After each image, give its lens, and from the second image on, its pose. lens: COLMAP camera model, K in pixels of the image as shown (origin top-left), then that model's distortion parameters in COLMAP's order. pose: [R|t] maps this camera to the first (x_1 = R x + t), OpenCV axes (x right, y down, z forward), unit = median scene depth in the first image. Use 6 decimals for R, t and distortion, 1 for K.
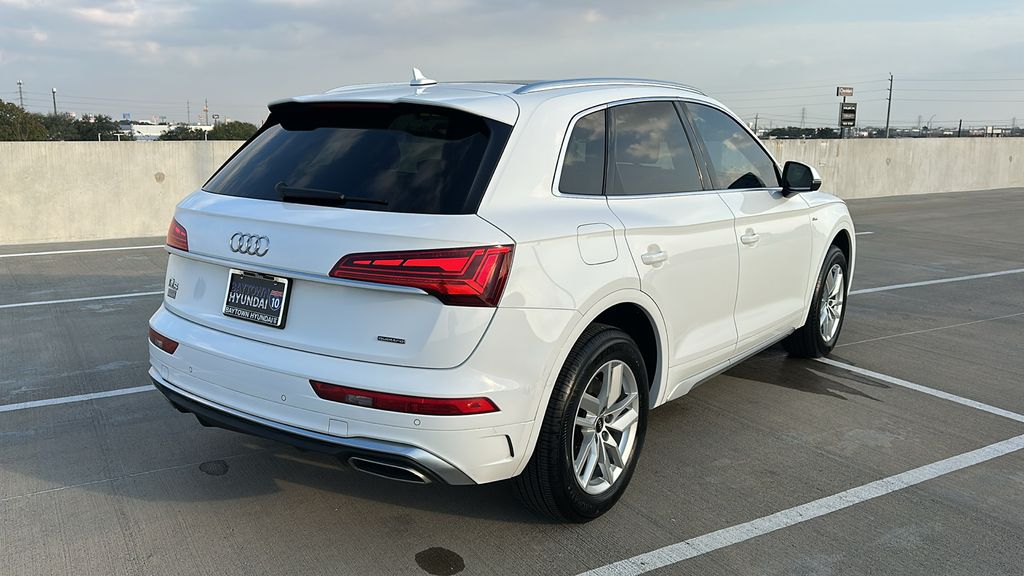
lens RADIAL K [[847.6, 0, 510.0], [0, 847.6, 286.6], [0, 0, 1]] dist [0.071883, -0.071421]
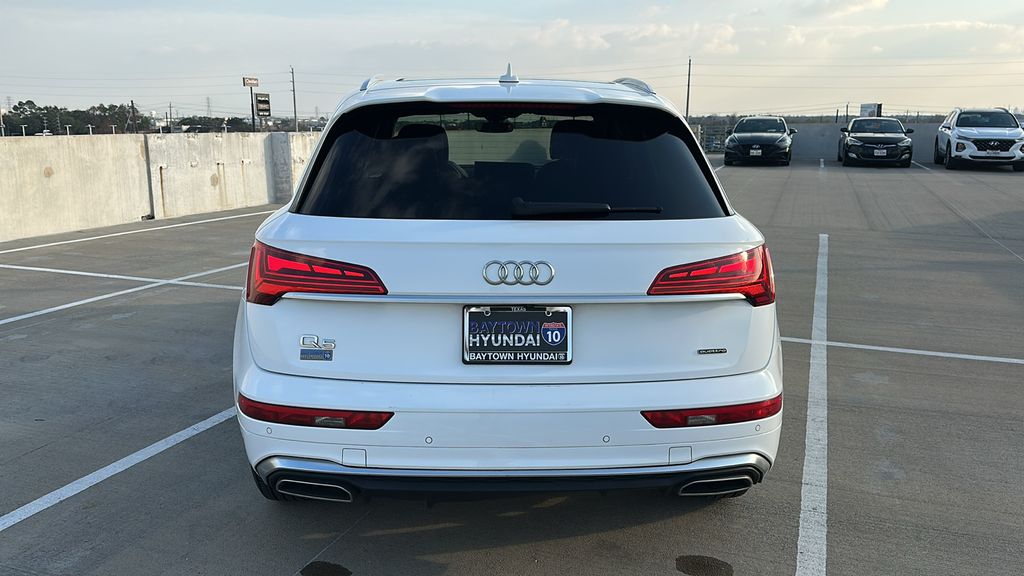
lens RADIAL K [[847.6, 0, 505.4], [0, 847.6, 281.4], [0, 0, 1]] dist [0.071883, -0.071421]
pose [[0.766365, -0.125070, 0.630112, -0.838072], [0.120604, 0.991435, 0.050105, -0.084189], [-0.630982, 0.037595, 0.774886, 0.358759]]
